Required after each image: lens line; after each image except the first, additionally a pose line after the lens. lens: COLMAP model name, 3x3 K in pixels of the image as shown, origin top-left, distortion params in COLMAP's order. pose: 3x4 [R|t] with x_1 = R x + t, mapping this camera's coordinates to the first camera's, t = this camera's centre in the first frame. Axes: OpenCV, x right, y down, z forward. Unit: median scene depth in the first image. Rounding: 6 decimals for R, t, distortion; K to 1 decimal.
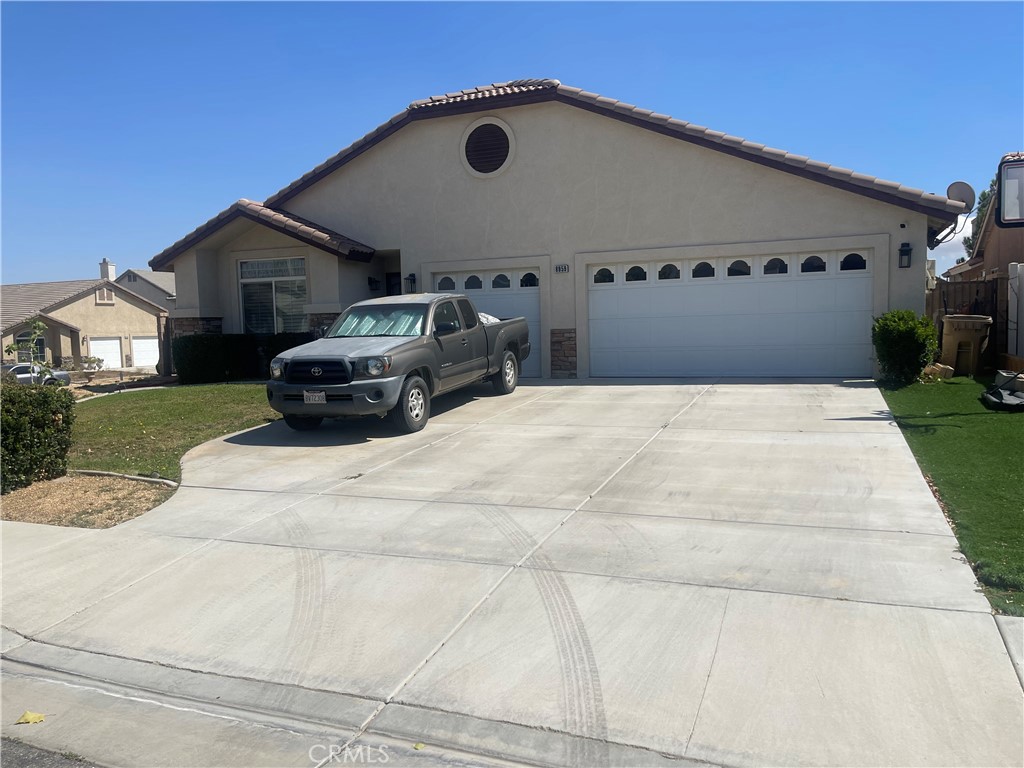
lens RADIAL K [[775.2, 0, 519.1], [0, 775.2, 389.0], [0, 0, 1]] dist [0.072548, -0.090262]
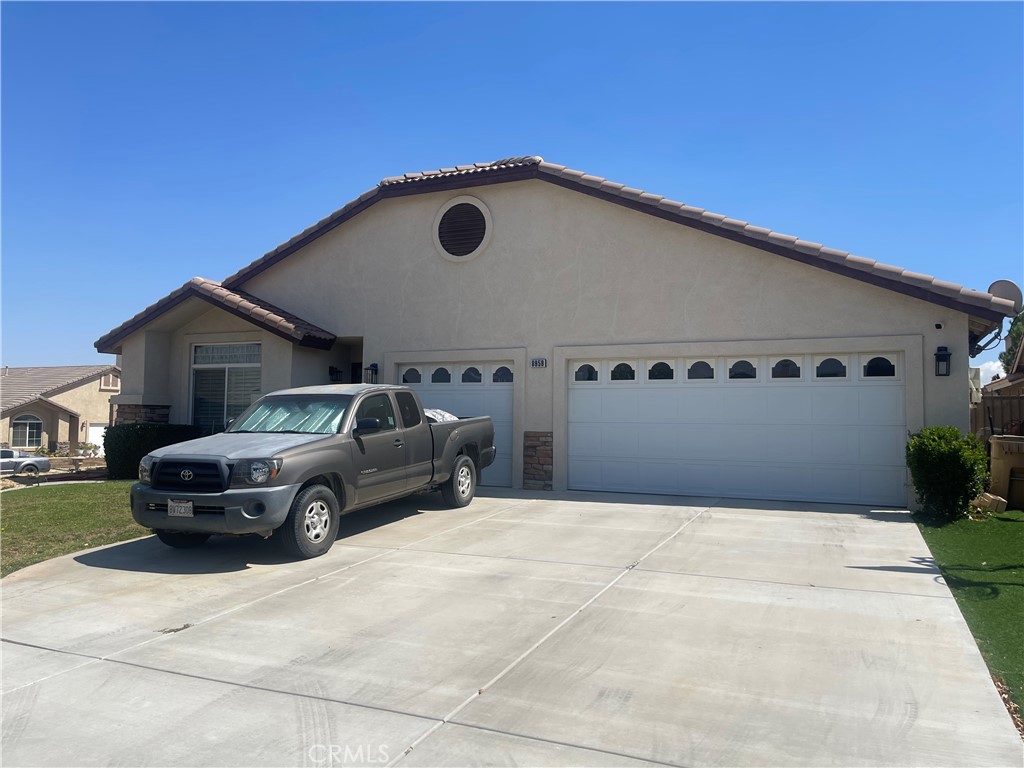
lens RADIAL K [[775.2, 0, 509.8], [0, 775.2, 383.9], [0, 0, 1]] dist [0.072548, -0.090262]
pose [[0.998462, 0.036166, -0.042022, 0.070028], [-0.041527, 0.990022, -0.134651, -0.015375], [0.036733, 0.136189, 0.990002, 0.163060]]
